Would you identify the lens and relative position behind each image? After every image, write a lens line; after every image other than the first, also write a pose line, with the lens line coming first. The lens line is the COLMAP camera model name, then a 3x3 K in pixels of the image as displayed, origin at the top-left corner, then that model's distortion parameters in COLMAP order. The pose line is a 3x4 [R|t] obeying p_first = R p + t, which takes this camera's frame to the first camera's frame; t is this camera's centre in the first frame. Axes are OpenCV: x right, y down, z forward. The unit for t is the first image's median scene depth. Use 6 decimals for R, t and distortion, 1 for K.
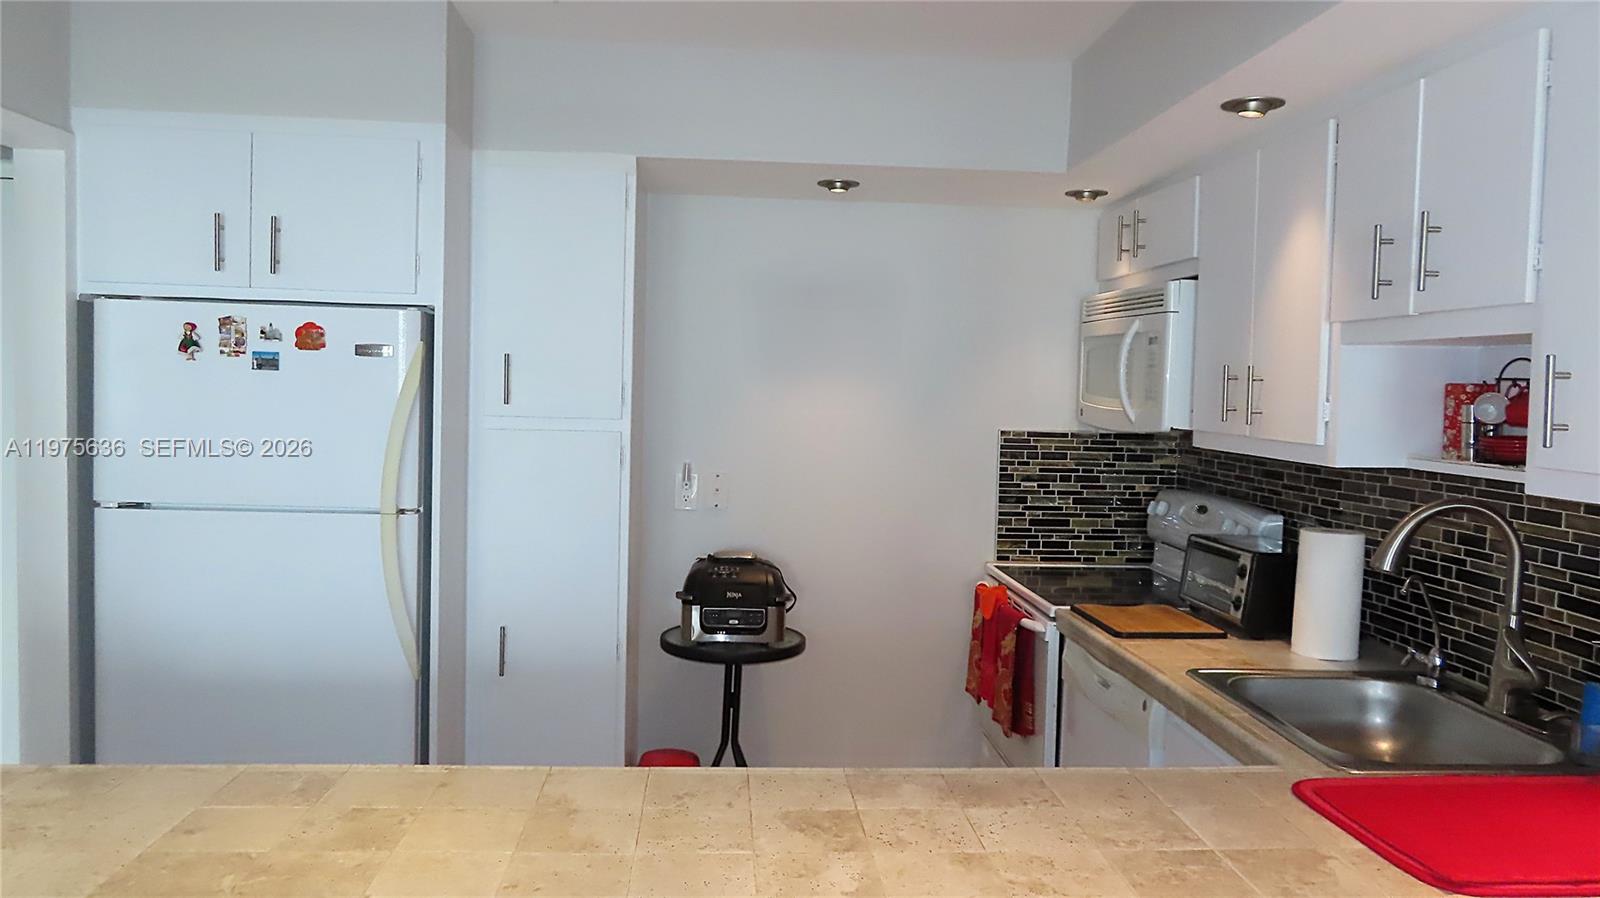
lens RADIAL K [[1144.2, 0, 796.2], [0, 1144.2, 445.8], [0, 0, 1]] dist [-0.014688, 0.007170]
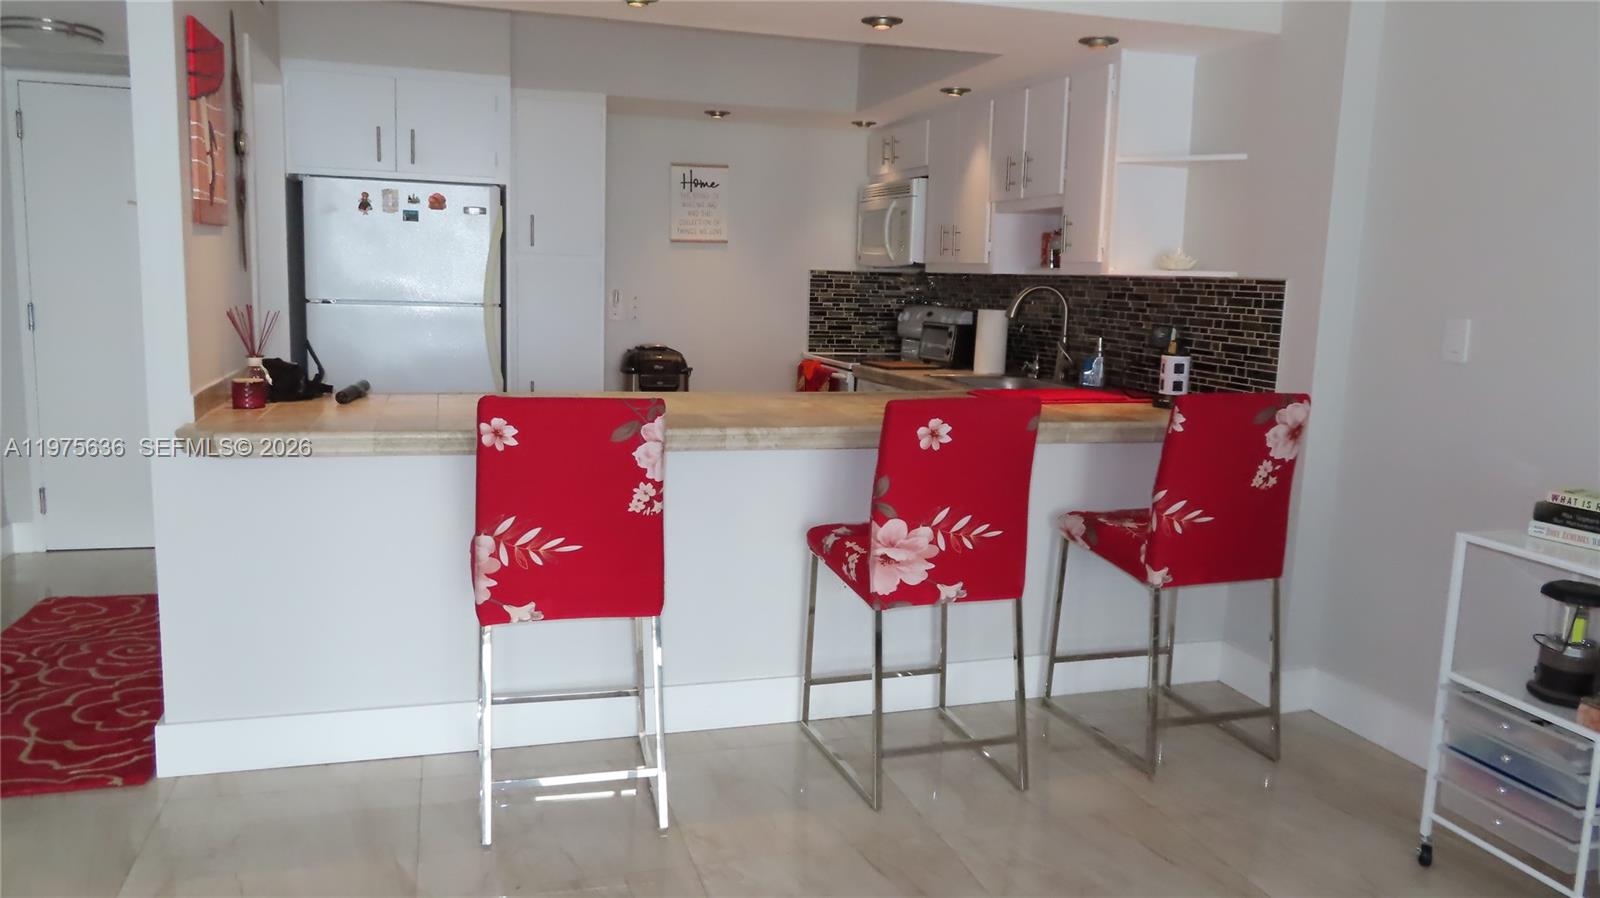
lens RADIAL K [[1145.1, 0, 793.6], [0, 1145.1, 438.5], [0, 0, 1]] dist [-0.000859, -0.003092]
pose [[0.974299, -0.029820, 0.223274, -0.298456], [0.009161, 0.995624, 0.092997, 0.102820], [-0.225070, -0.088561, 0.970309, -0.817675]]
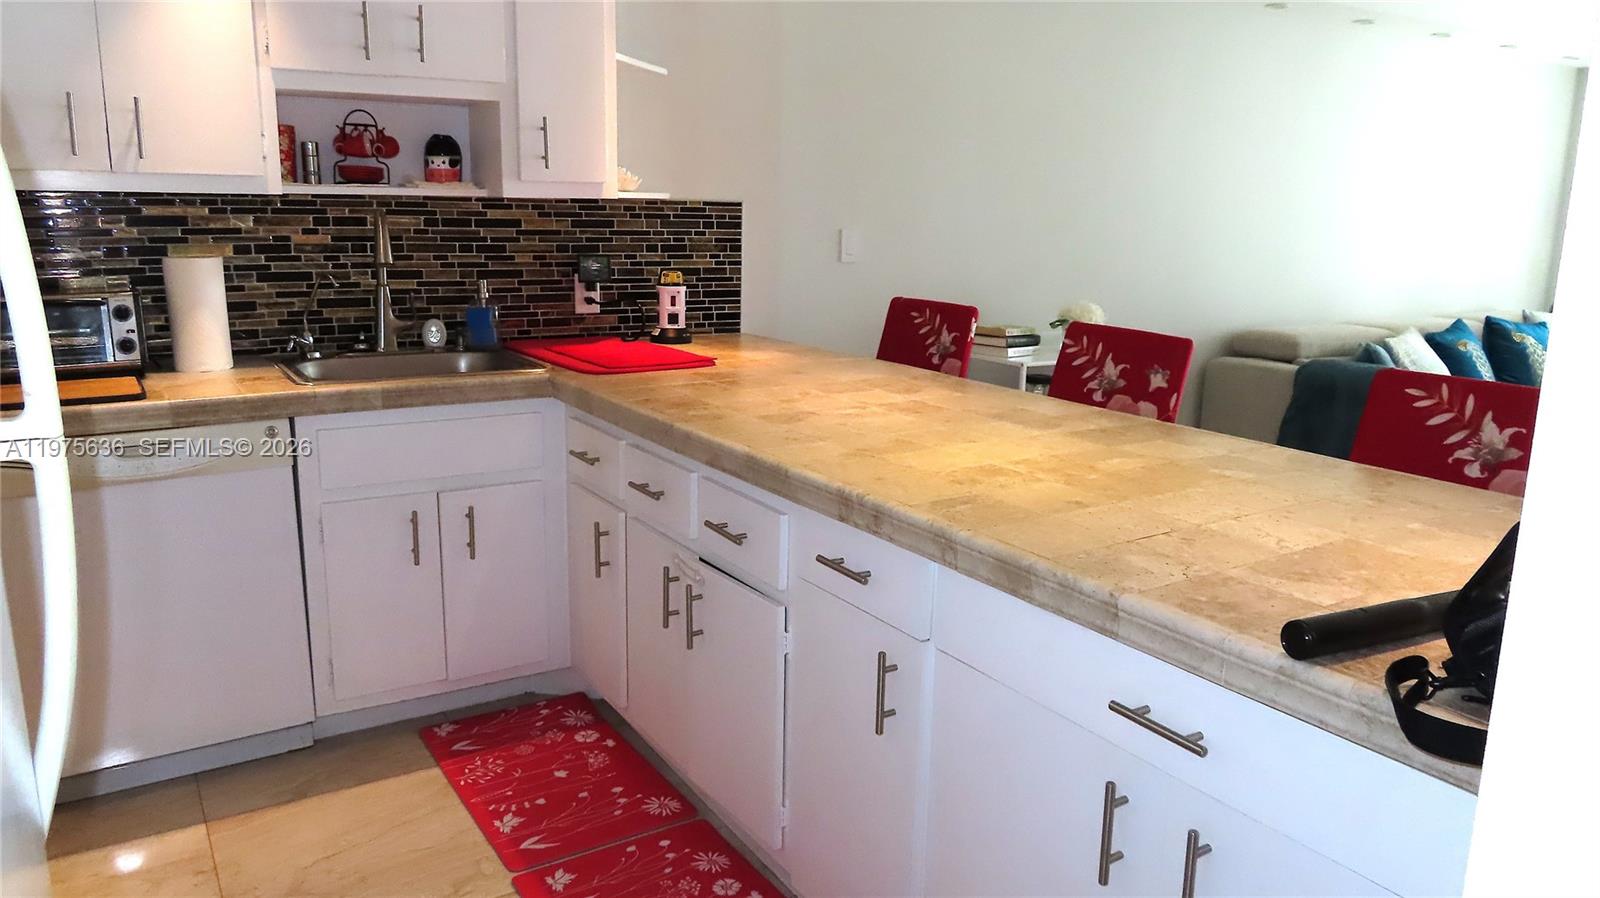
lens RADIAL K [[1144.2, 0, 800.9], [0, 1144.2, 449.8], [0, 0, 1]] dist [-0.014688, 0.007170]
pose [[-0.476929, -0.220172, 0.850919, -0.747329], [0.018515, 0.965386, 0.260168, -0.020294], [-0.878747, 0.139836, -0.456344, 0.954232]]
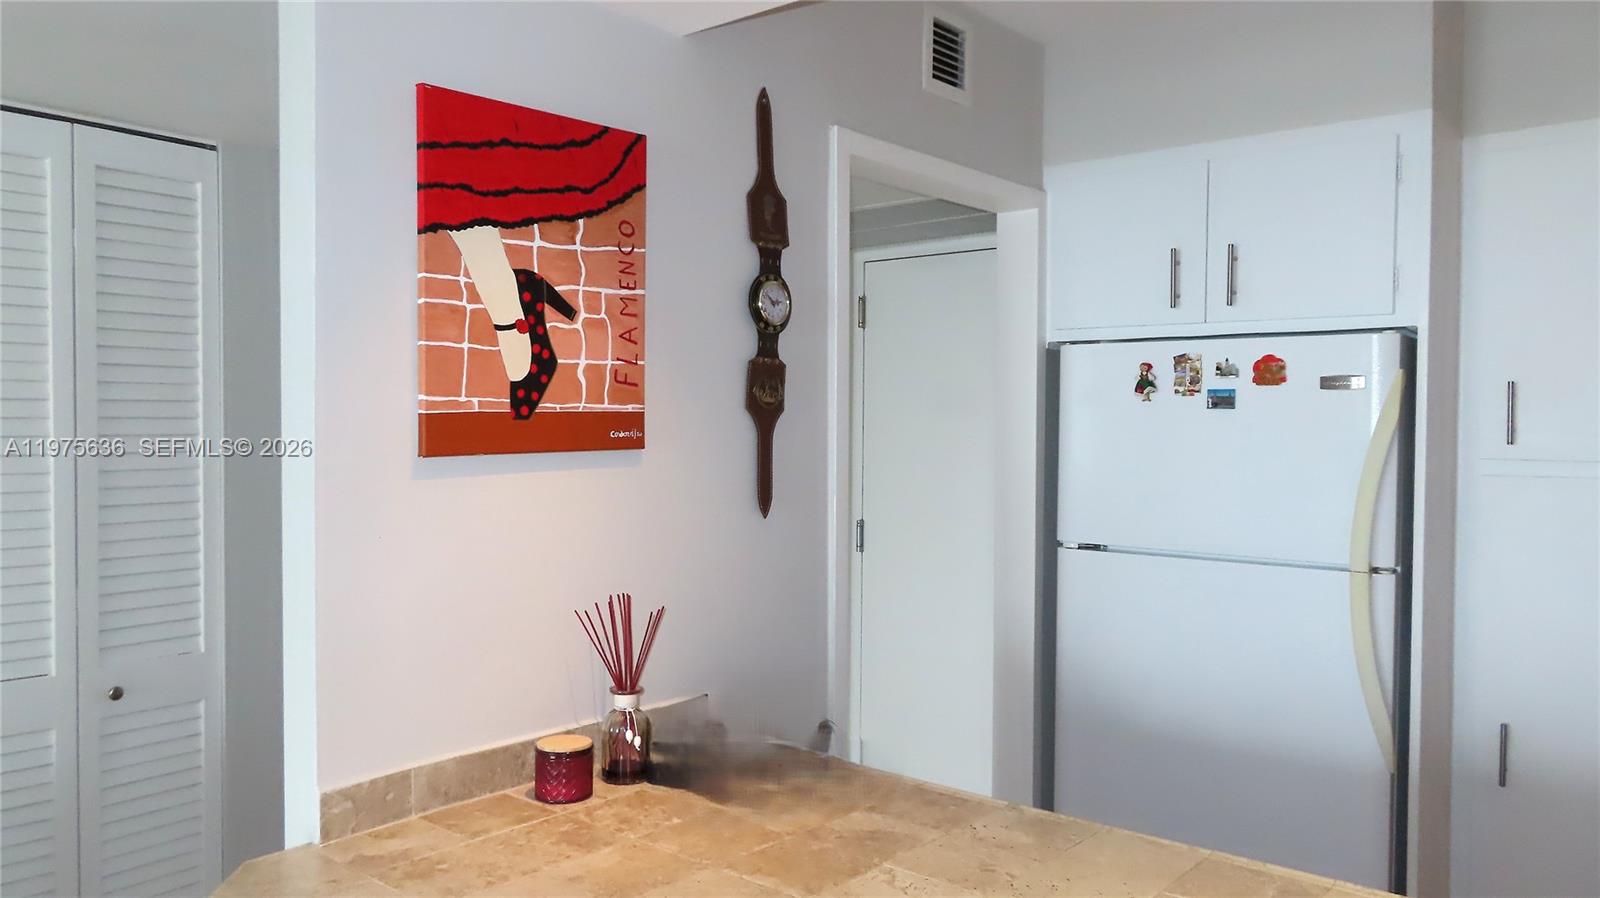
lens RADIAL K [[1144.2, 0, 794.7], [0, 1144.2, 450.9], [0, 0, 1]] dist [-0.014688, 0.007170]
pose [[0.714206, -0.007187, -0.699898, -0.059766], [-0.022347, 0.999203, -0.033064, 0.006779], [0.699578, 0.039255, 0.713477, 0.089104]]
